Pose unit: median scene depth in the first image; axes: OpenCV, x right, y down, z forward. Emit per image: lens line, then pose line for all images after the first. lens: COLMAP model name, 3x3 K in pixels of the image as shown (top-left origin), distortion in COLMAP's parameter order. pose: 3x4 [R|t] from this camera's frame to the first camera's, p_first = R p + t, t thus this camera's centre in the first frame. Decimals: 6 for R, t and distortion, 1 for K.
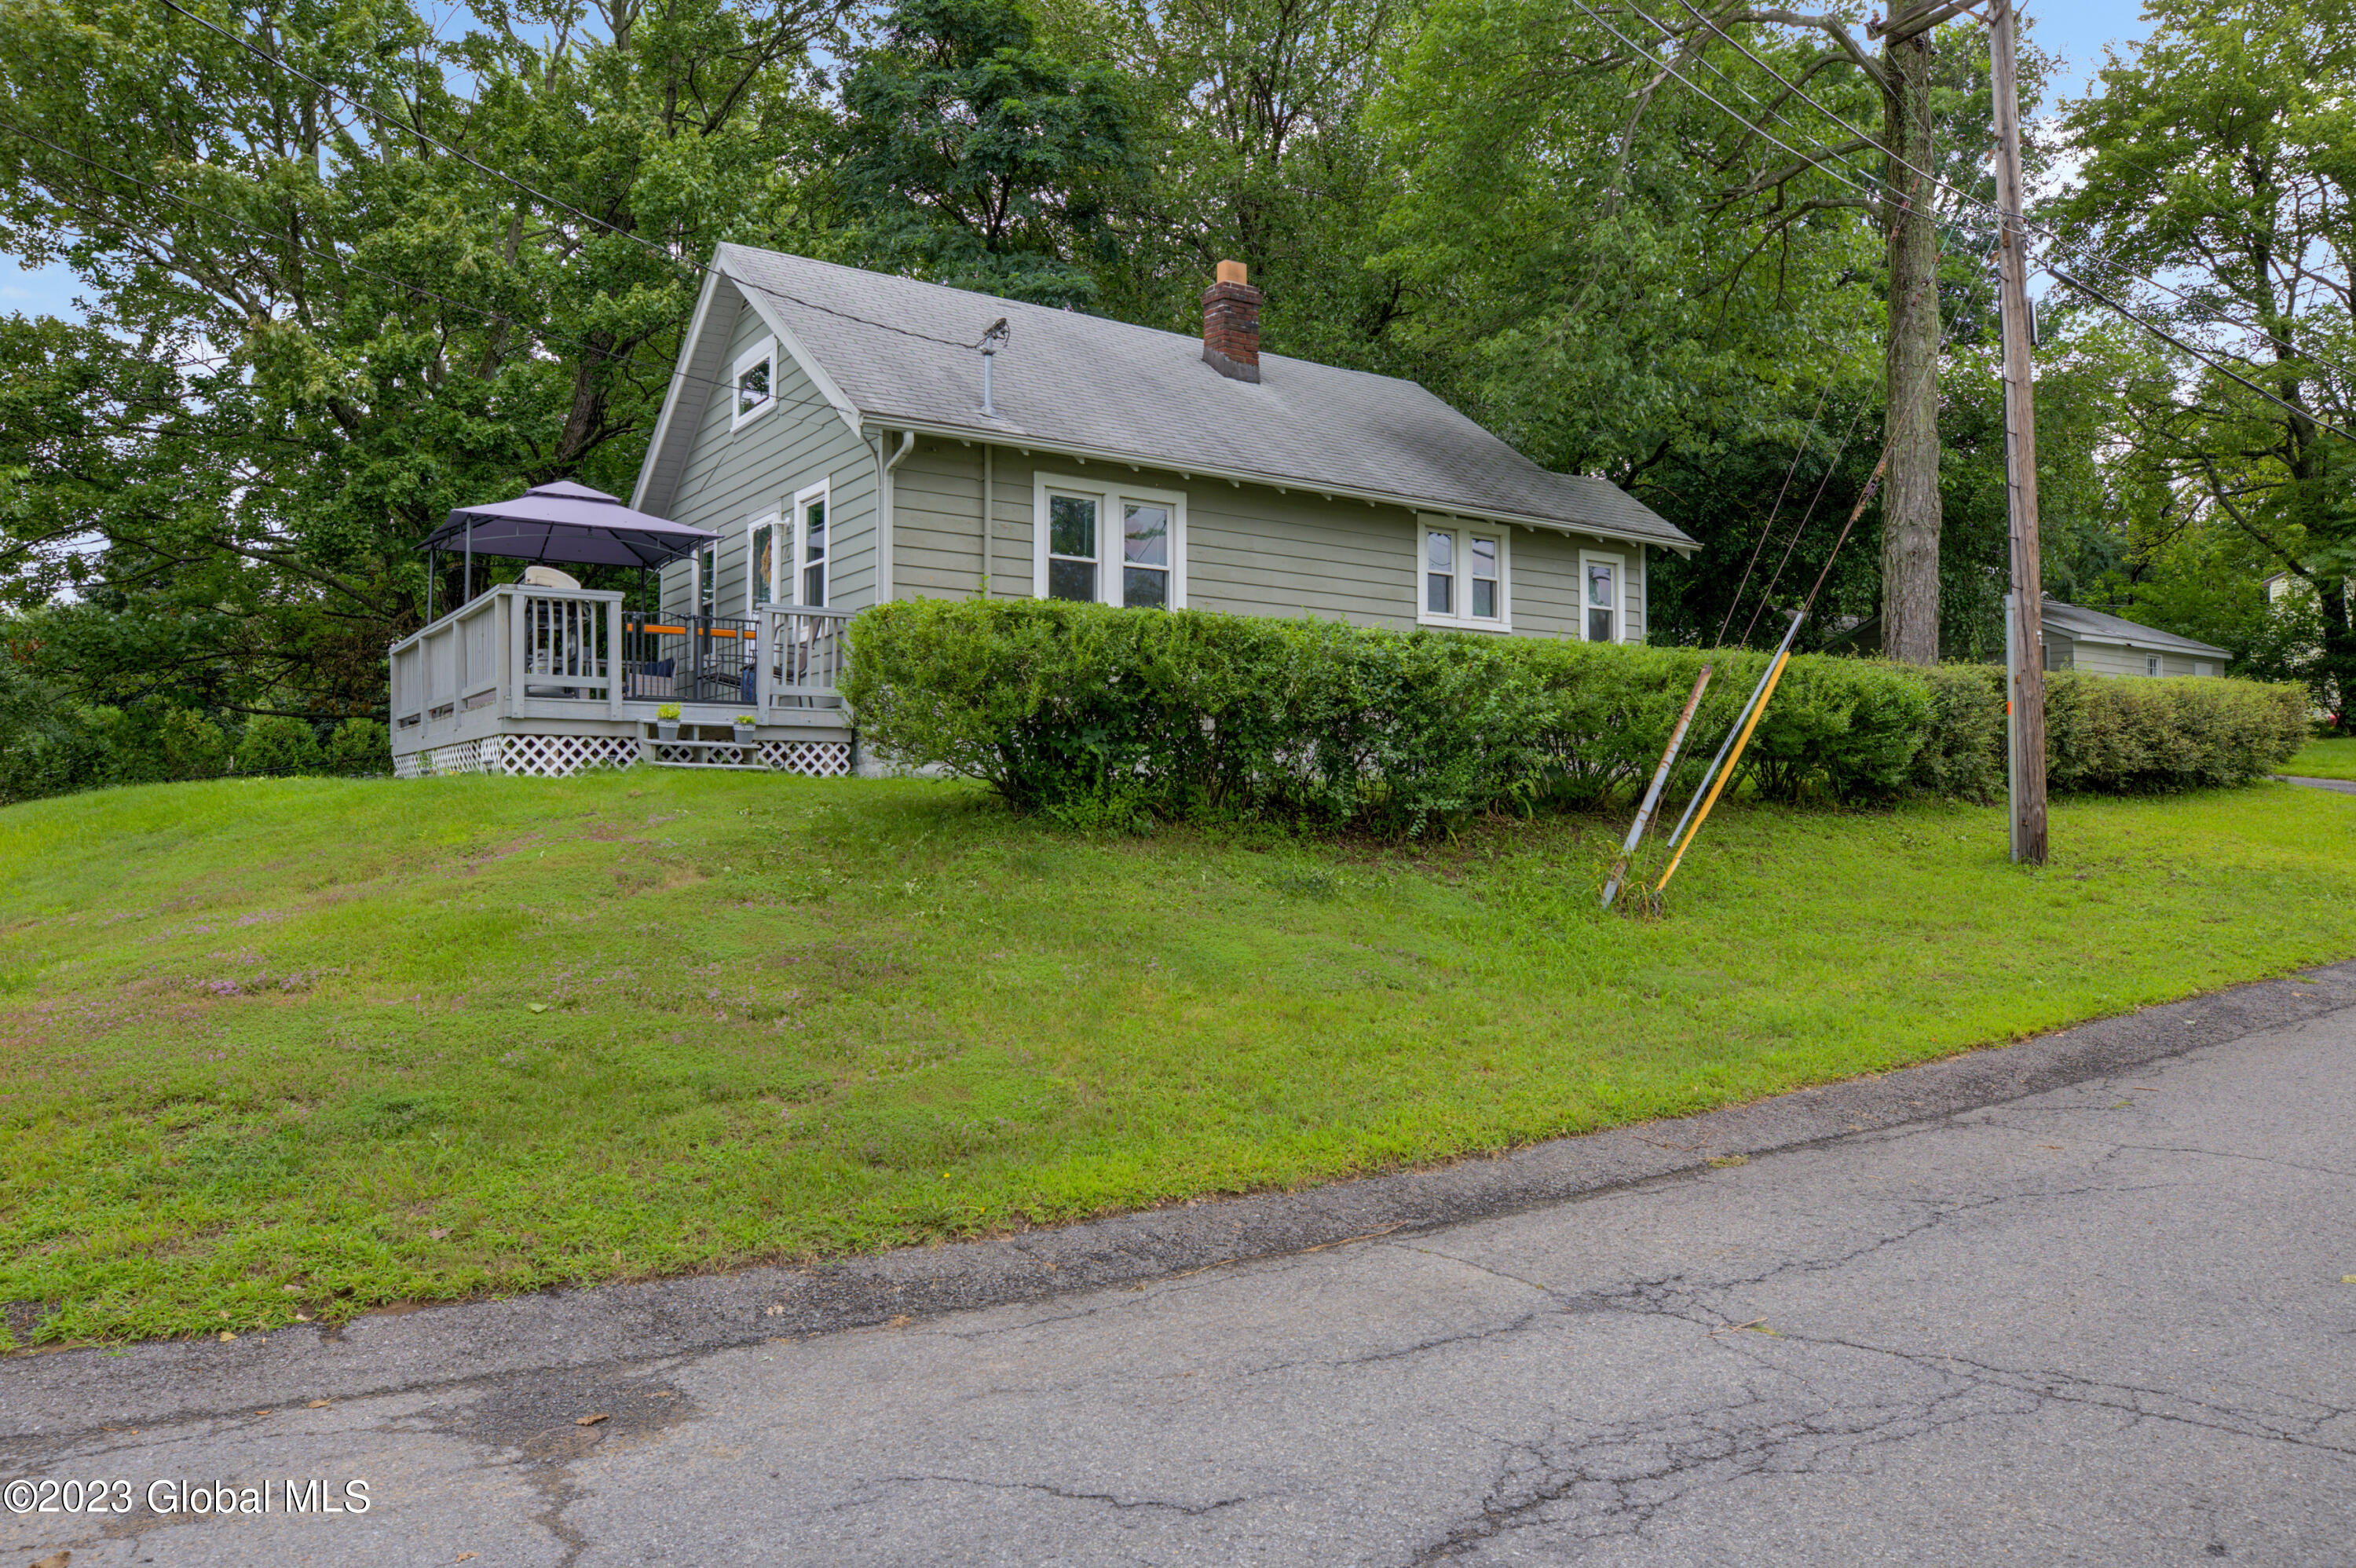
lens RADIAL K [[1613.3, 0, 1178.0], [0, 1613.3, 790.4], [0, 0, 1]] dist [0.011049, 0.001223]
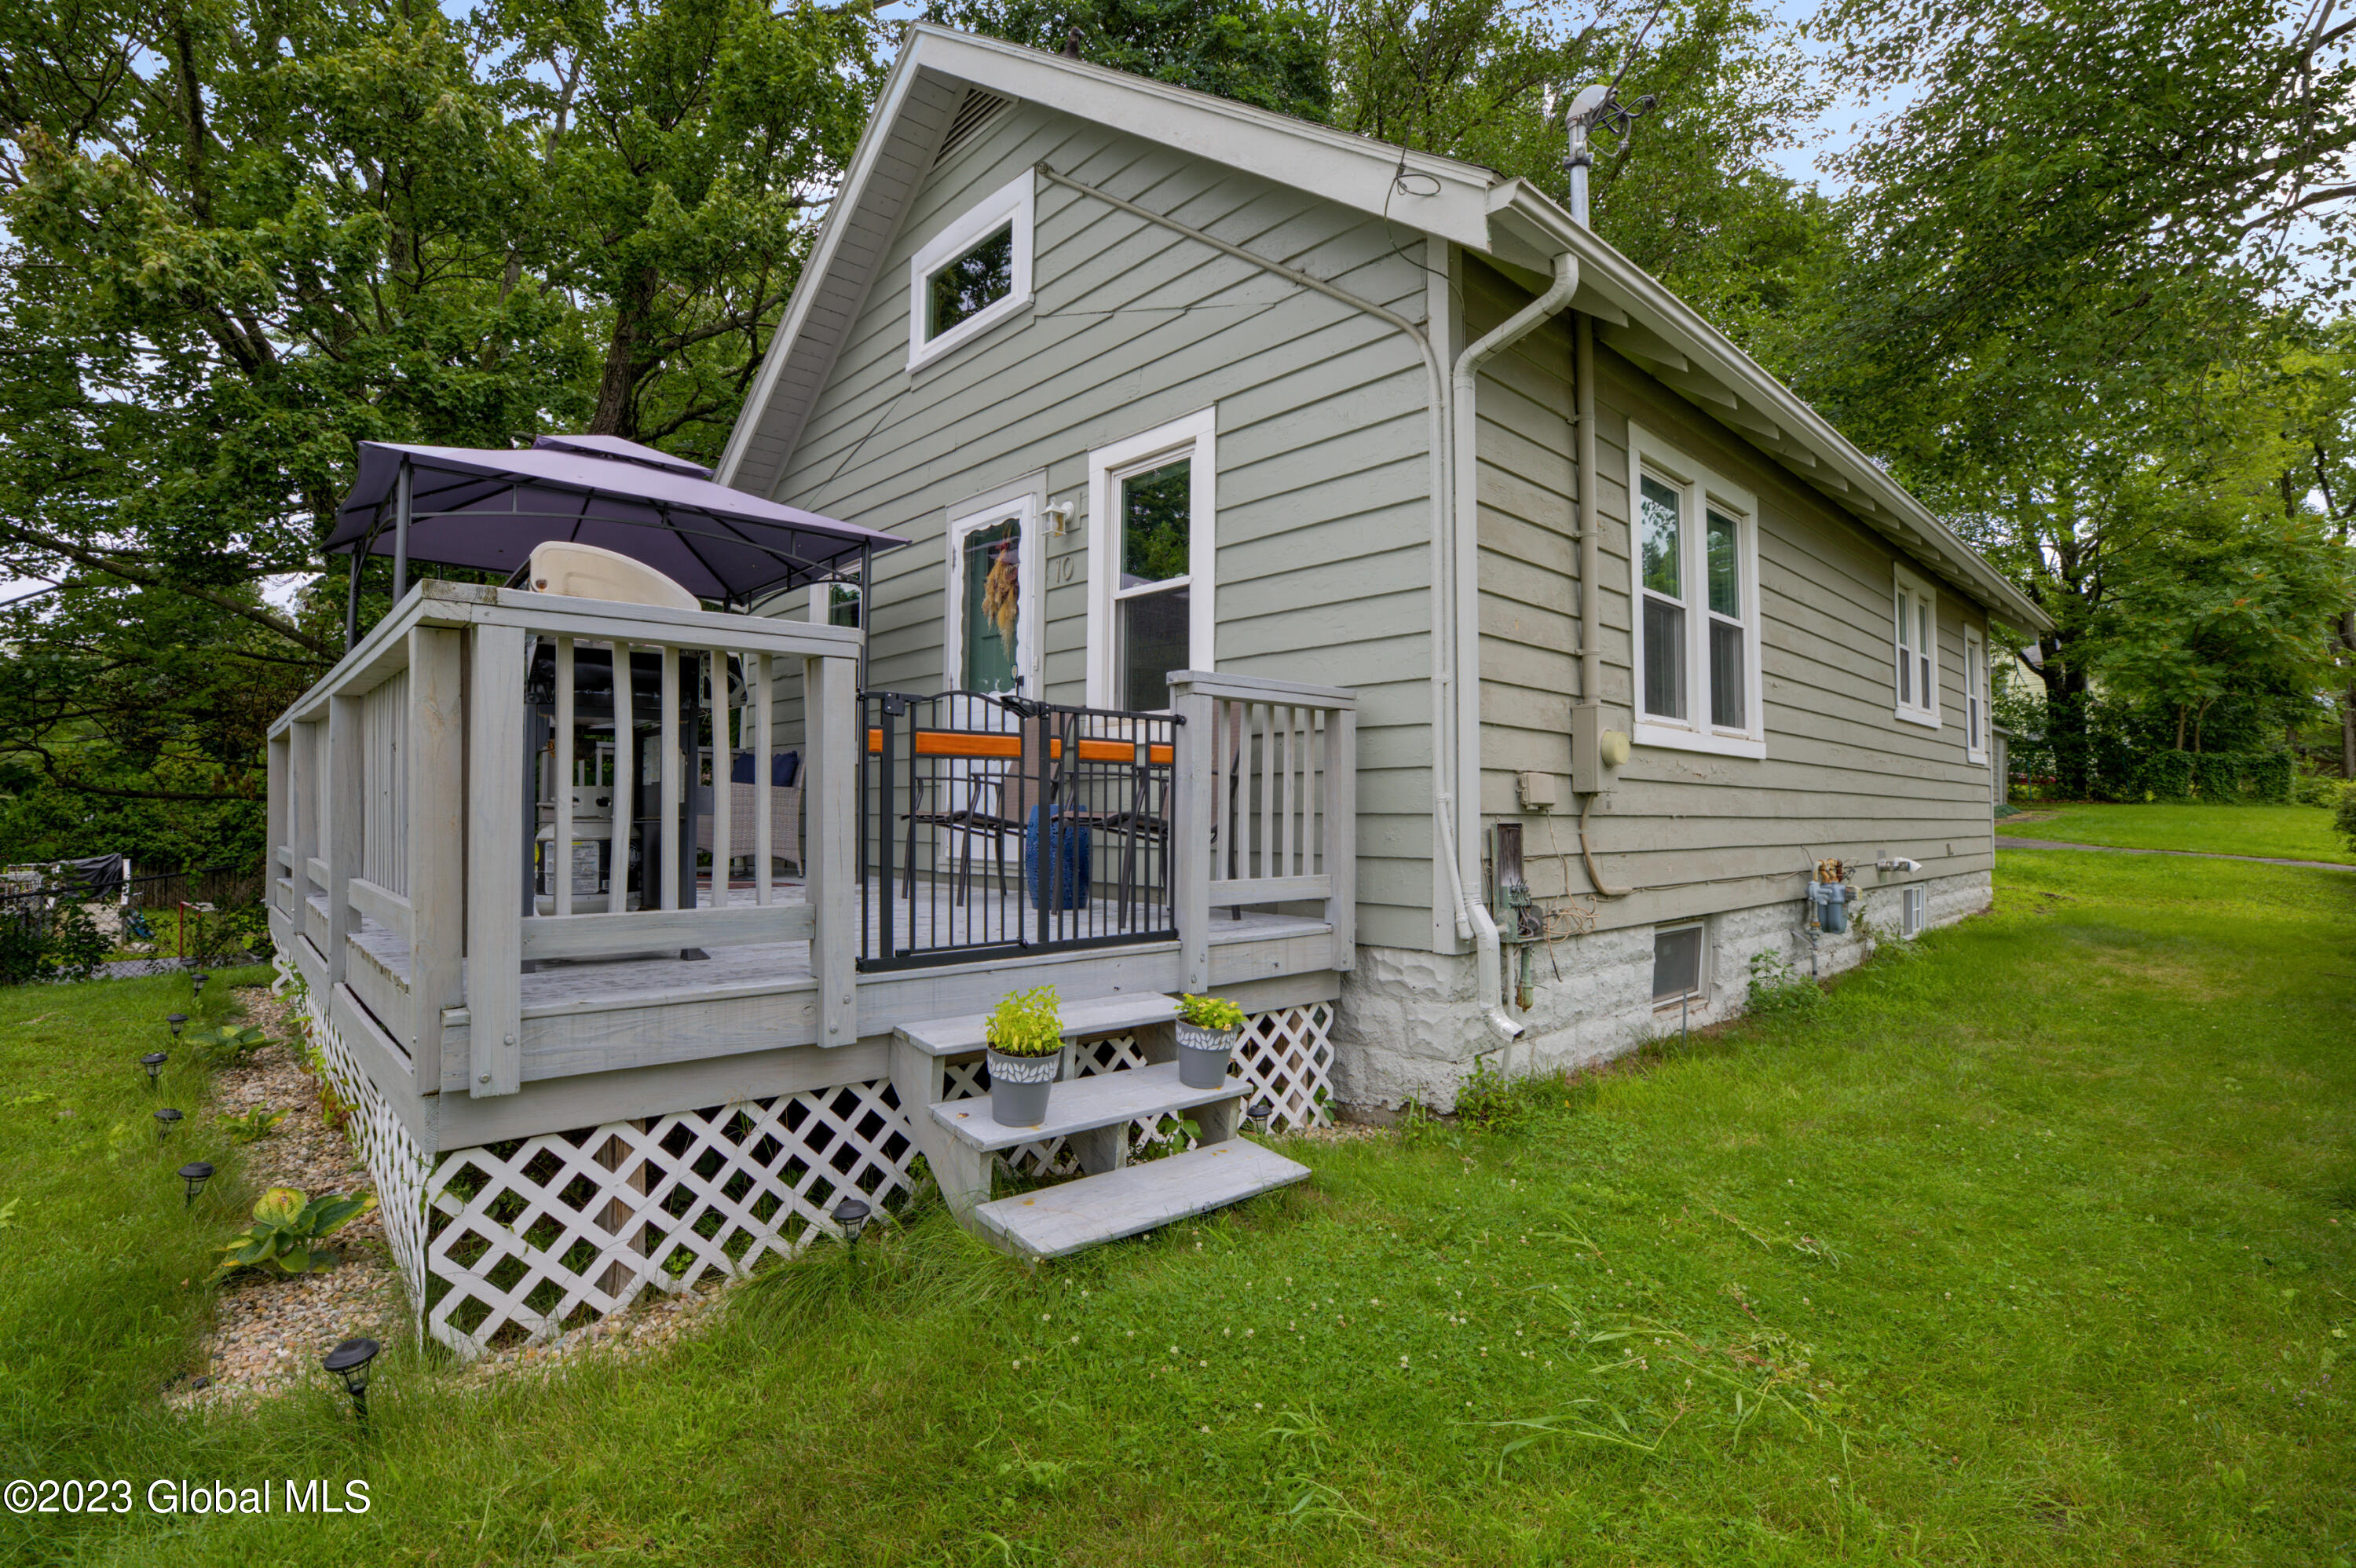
lens RADIAL K [[1096.0, 0, 1175.6], [0, 1096.0, 790.2], [0, 0, 1]] dist [-0.003942, 0.002648]
pose [[0.989228, 0.011472, 0.145935, -0.292583], [-0.012116, 0.999920, 0.003521, -0.086990], [-0.145883, -0.005251, 0.989288, 0.726871]]
